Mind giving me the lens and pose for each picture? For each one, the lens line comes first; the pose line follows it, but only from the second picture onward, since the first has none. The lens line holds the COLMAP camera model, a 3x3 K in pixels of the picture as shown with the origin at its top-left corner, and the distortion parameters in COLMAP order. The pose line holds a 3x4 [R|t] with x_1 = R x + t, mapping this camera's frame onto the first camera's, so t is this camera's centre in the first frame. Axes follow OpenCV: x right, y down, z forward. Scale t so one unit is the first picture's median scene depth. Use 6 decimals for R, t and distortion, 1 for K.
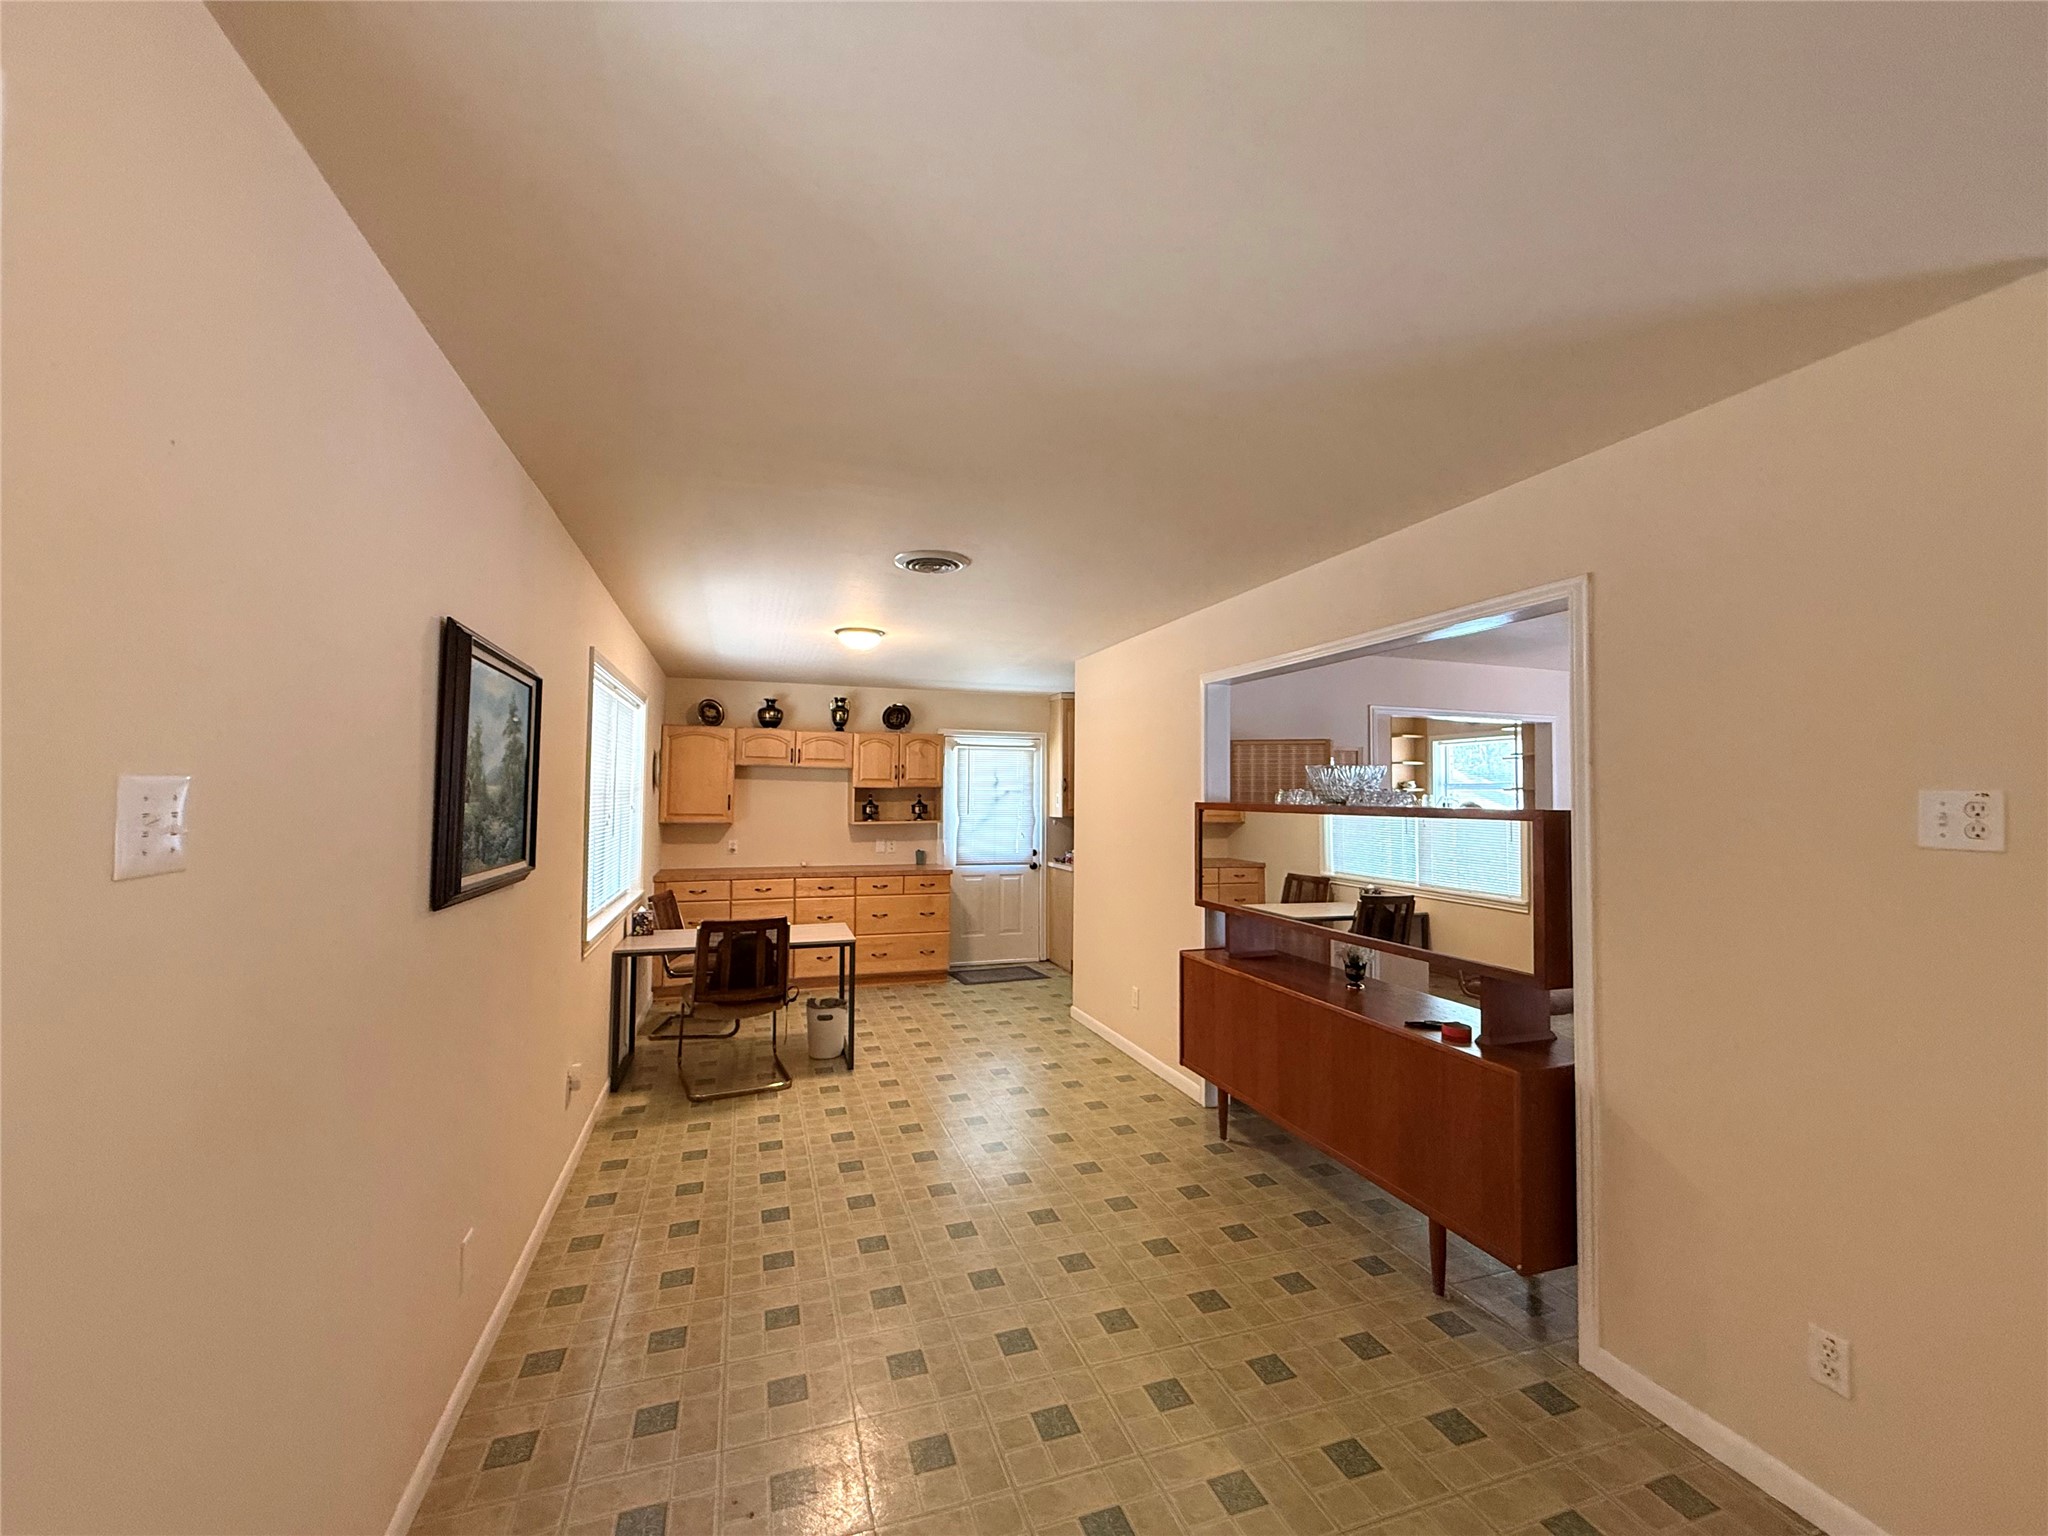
lens RADIAL K [[812.5, 0, 1029.9], [0, 812.5, 772.1], [0, 0, 1]] dist [-0.078913, -0.000050]
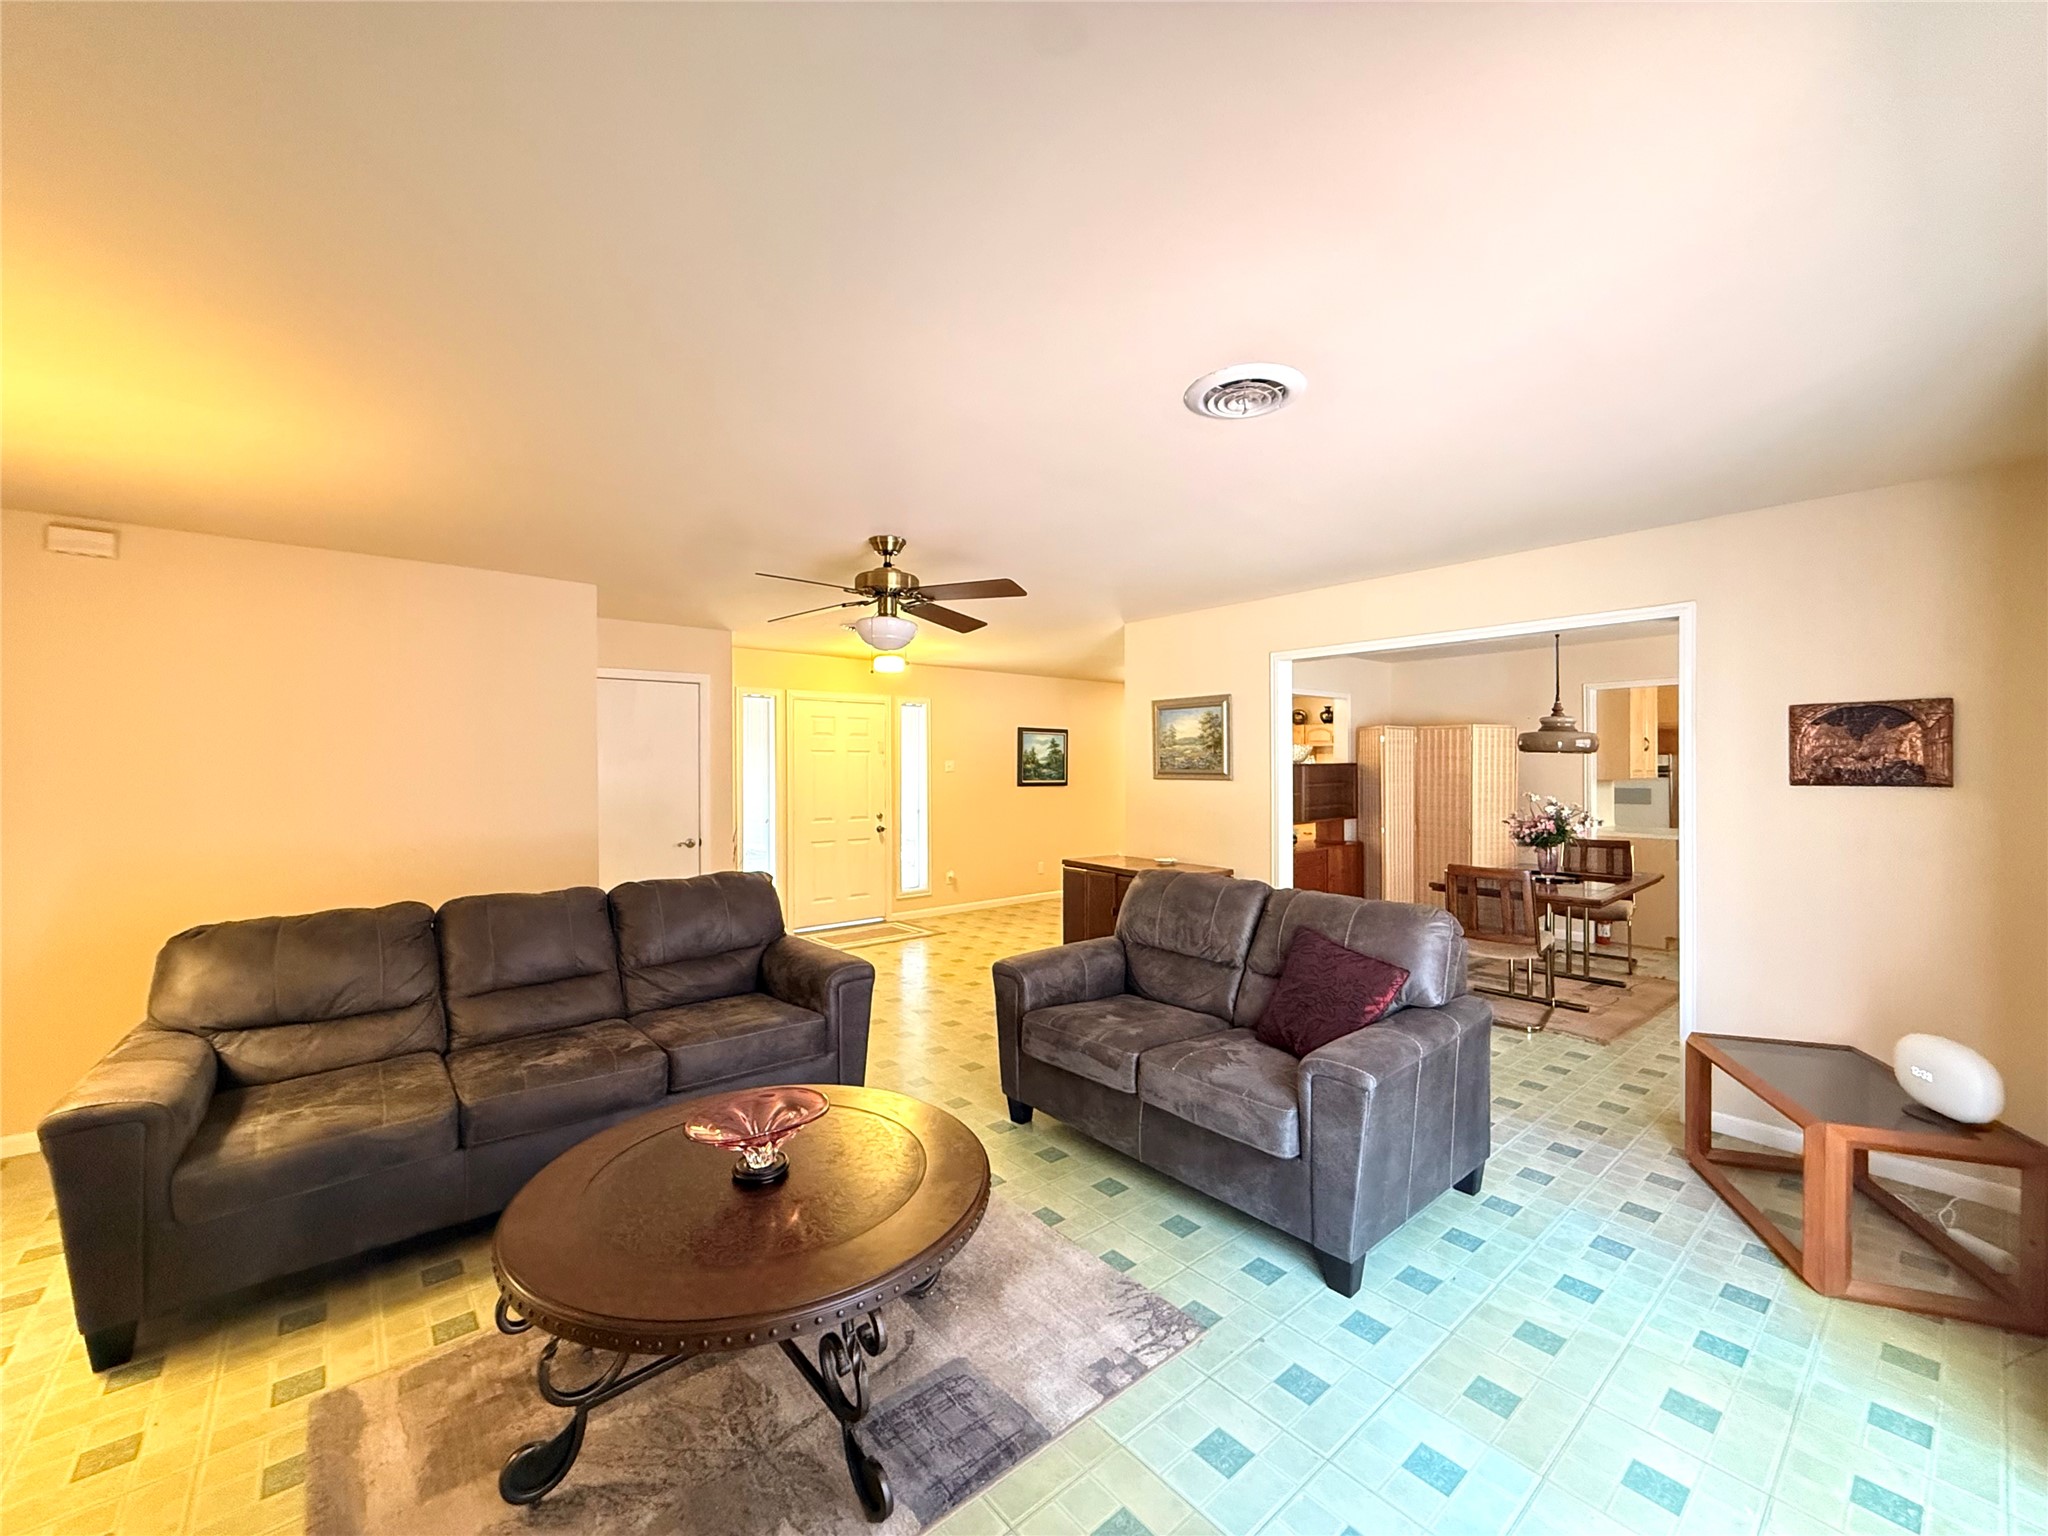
lens RADIAL K [[817.7, 0, 1021.7], [0, 817.7, 759.6], [0, 0, 1]] dist [0.001612, -0.000185]
pose [[0.357131, -0.018392, -0.933873, 1.020860], [0.033907, 0.999402, -0.006716, 0.010462], [0.933439, -0.029266, 0.357541, -0.209389]]
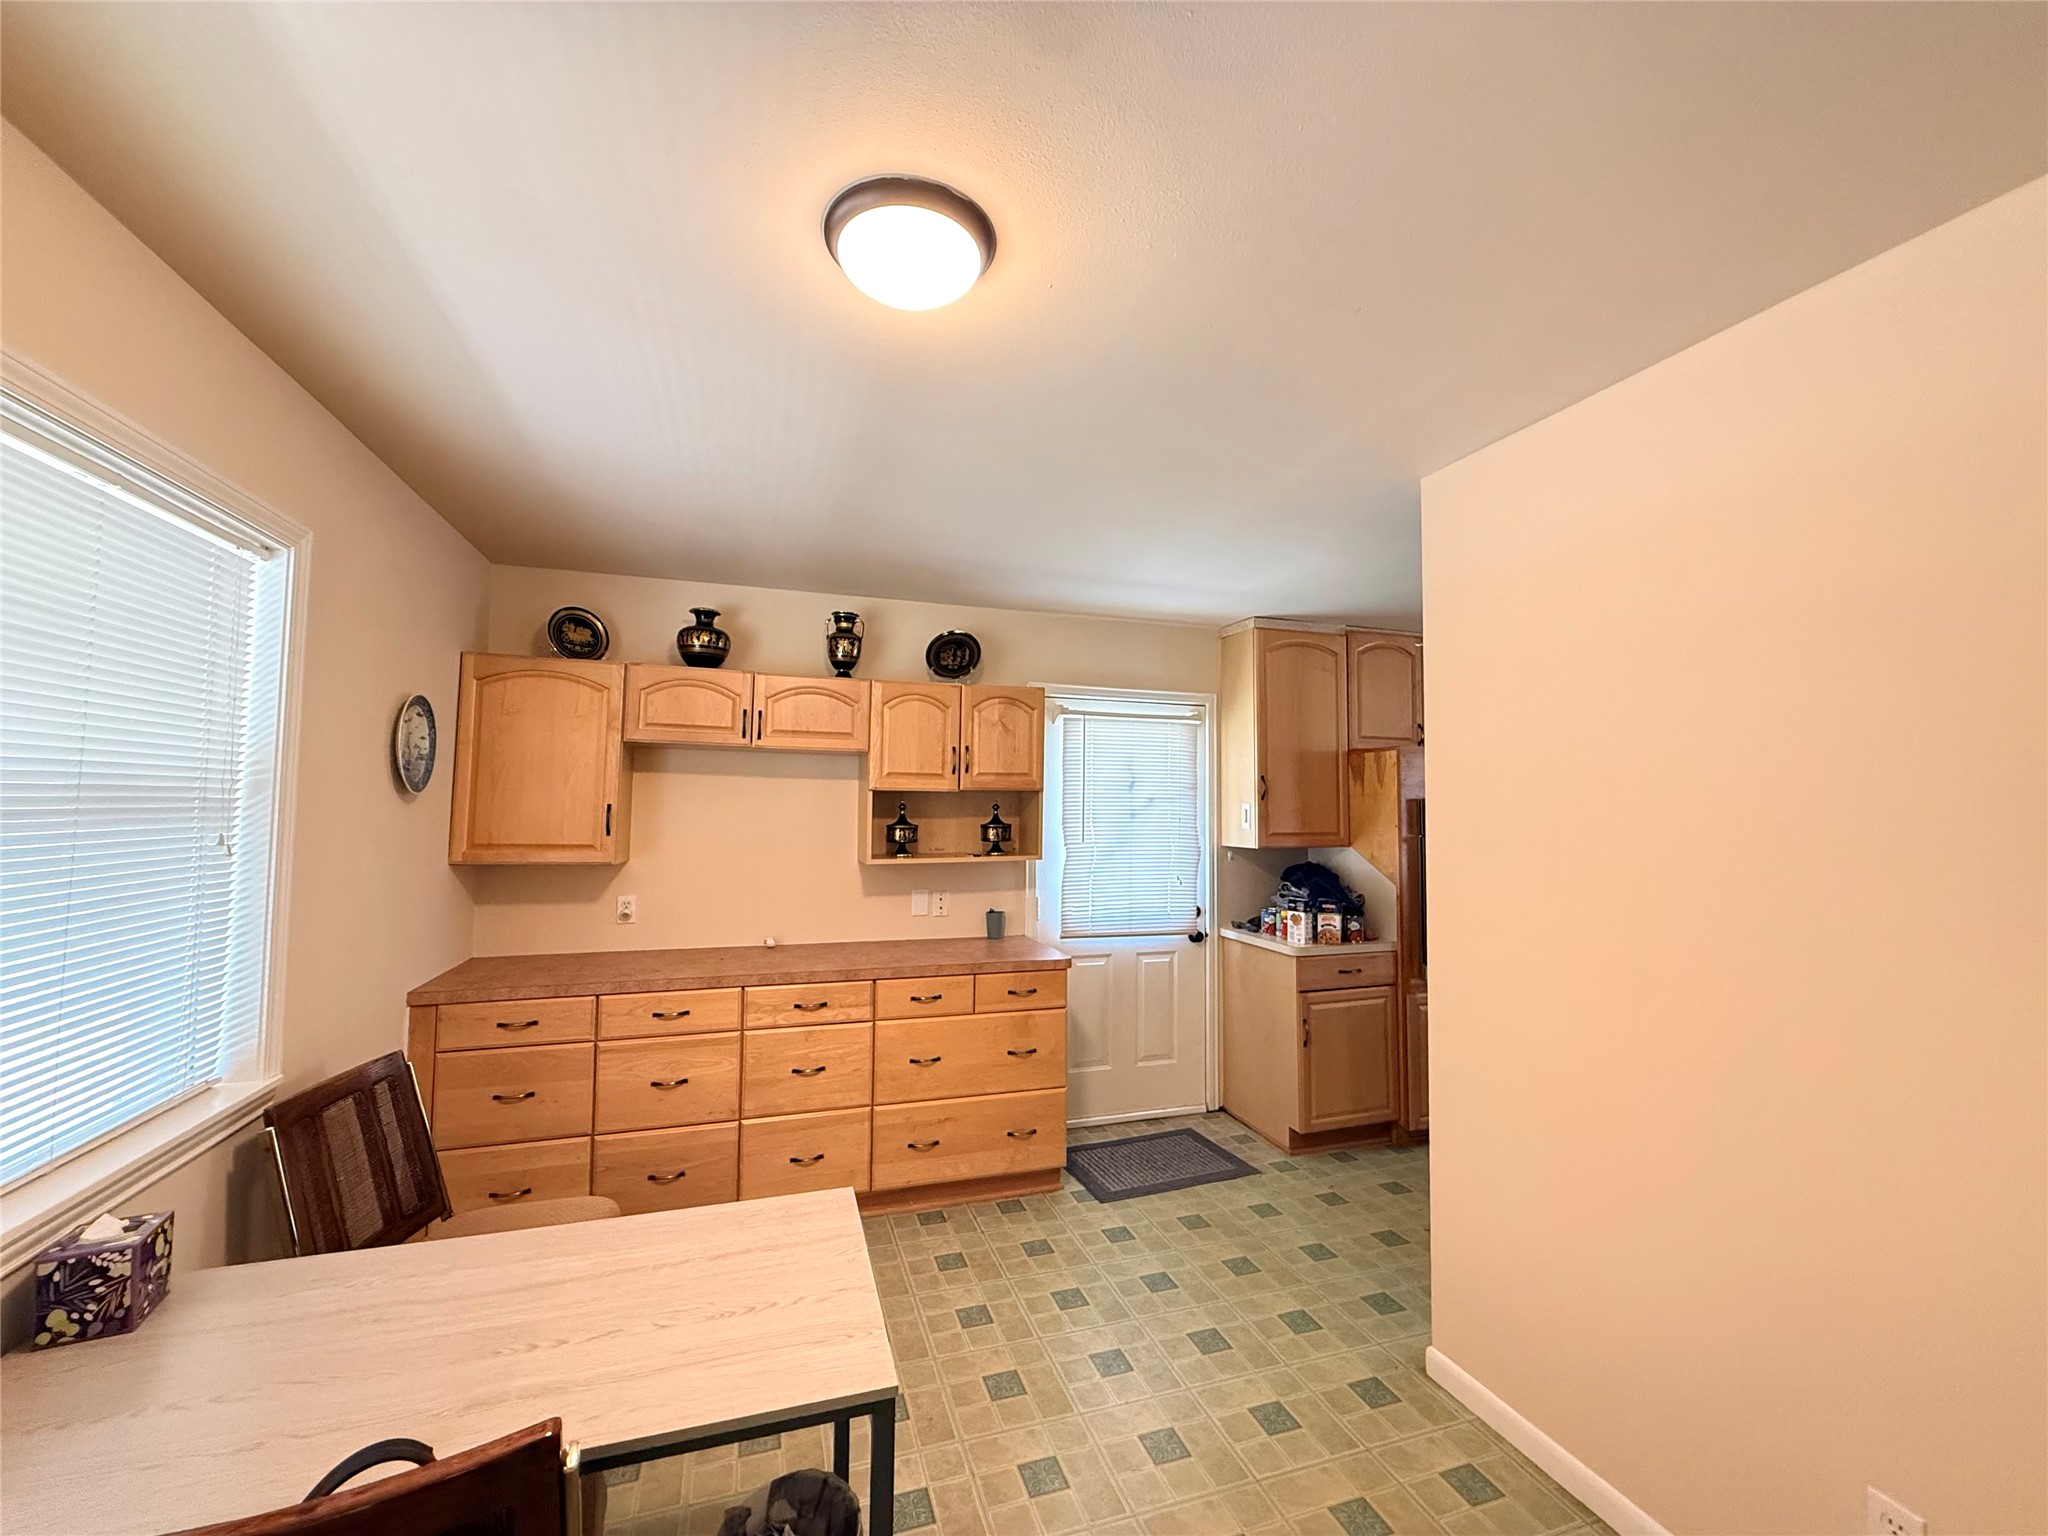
lens RADIAL K [[800.8, 0, 1019.0], [0, 800.8, 756.2], [0, 0, 1]] dist [-0.027357, 0.000085]
pose [[0.999969, 0.006797, 0.003853, -0.125894], [-0.006688, 0.999592, -0.027783, 0.011160], [-0.004040, 0.027757, 0.999607, 0.497098]]
